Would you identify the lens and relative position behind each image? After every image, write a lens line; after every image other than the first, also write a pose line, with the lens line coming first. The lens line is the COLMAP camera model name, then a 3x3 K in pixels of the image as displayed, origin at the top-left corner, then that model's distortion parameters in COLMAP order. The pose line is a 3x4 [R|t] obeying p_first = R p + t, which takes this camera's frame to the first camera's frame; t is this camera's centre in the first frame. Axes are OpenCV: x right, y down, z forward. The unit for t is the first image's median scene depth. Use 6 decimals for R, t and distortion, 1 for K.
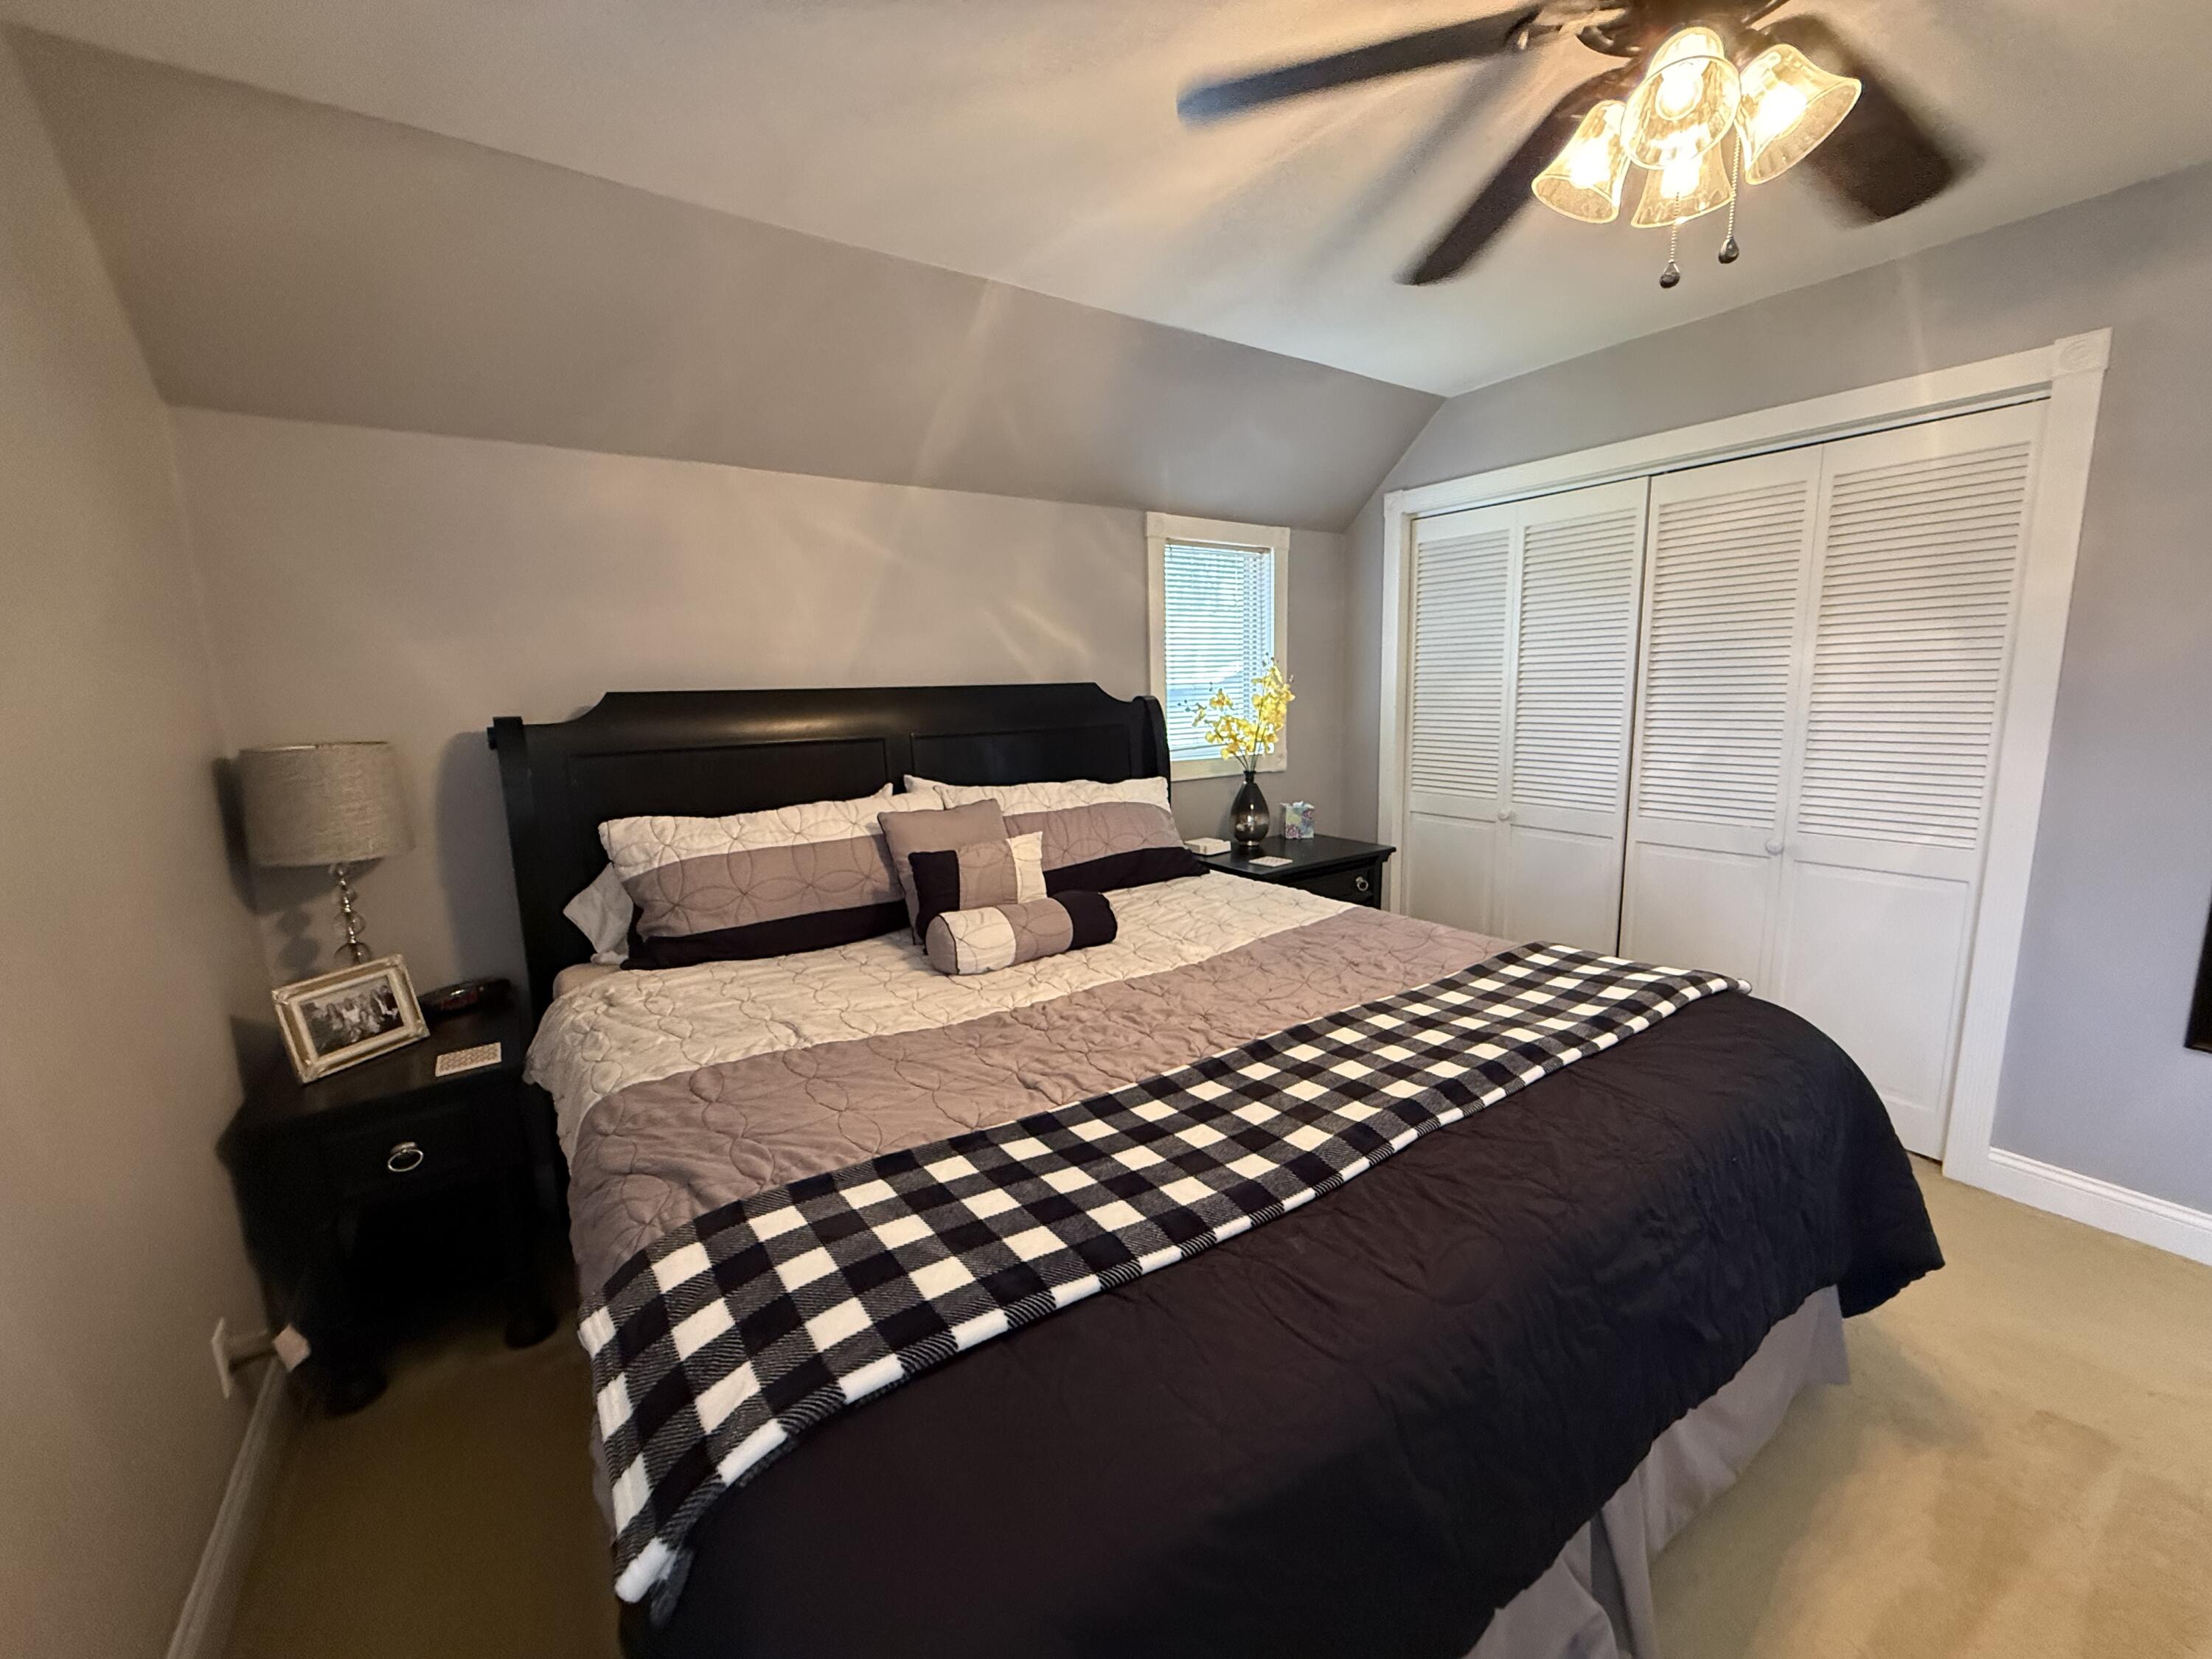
lens RADIAL K [[884.7, 0, 1108.5], [0, 884.7, 816.4], [0, 0, 1]] dist [-0.000134, -0.000189]
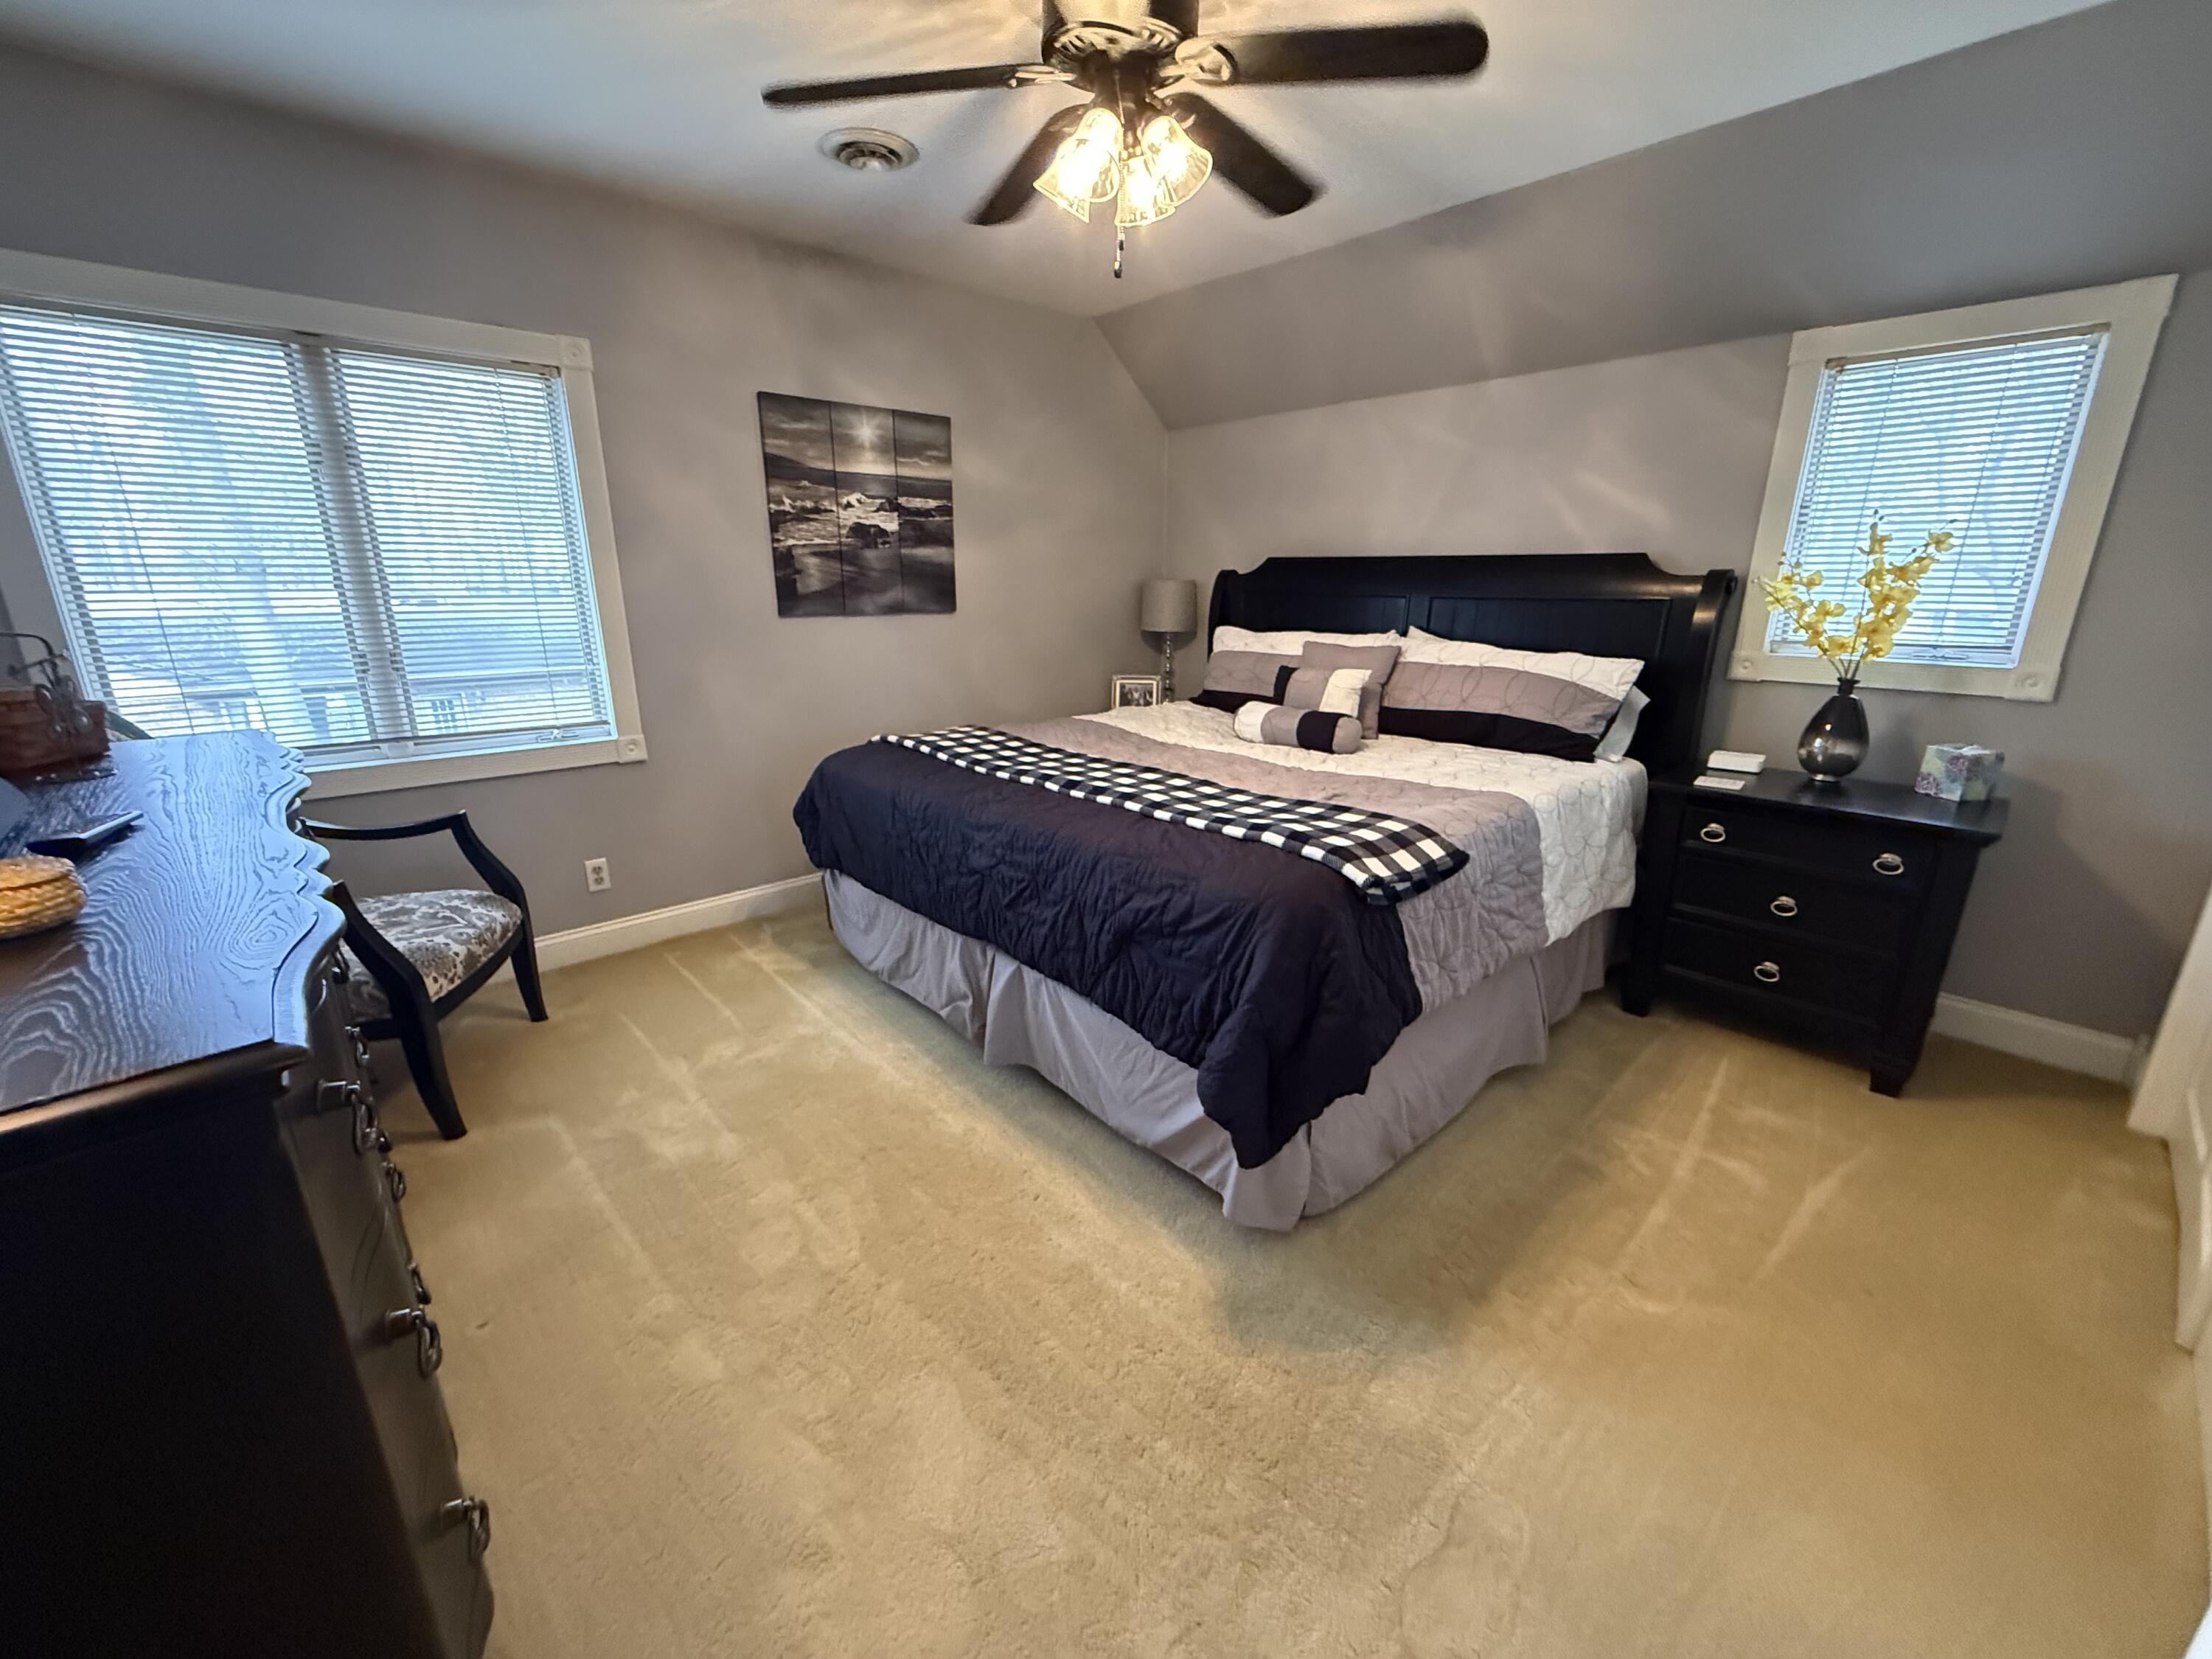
lens RADIAL K [[884.7, 0, 1112.1], [0, 884.7, 832.7], [0, 0, 1]] dist [-0.000134, -0.000189]
pose [[0.144711, 0.299640, -0.943014, 0.858110], [-0.154267, 0.948223, 0.277622, -0.043048], [0.977374, 0.105301, 0.183443, 0.304002]]
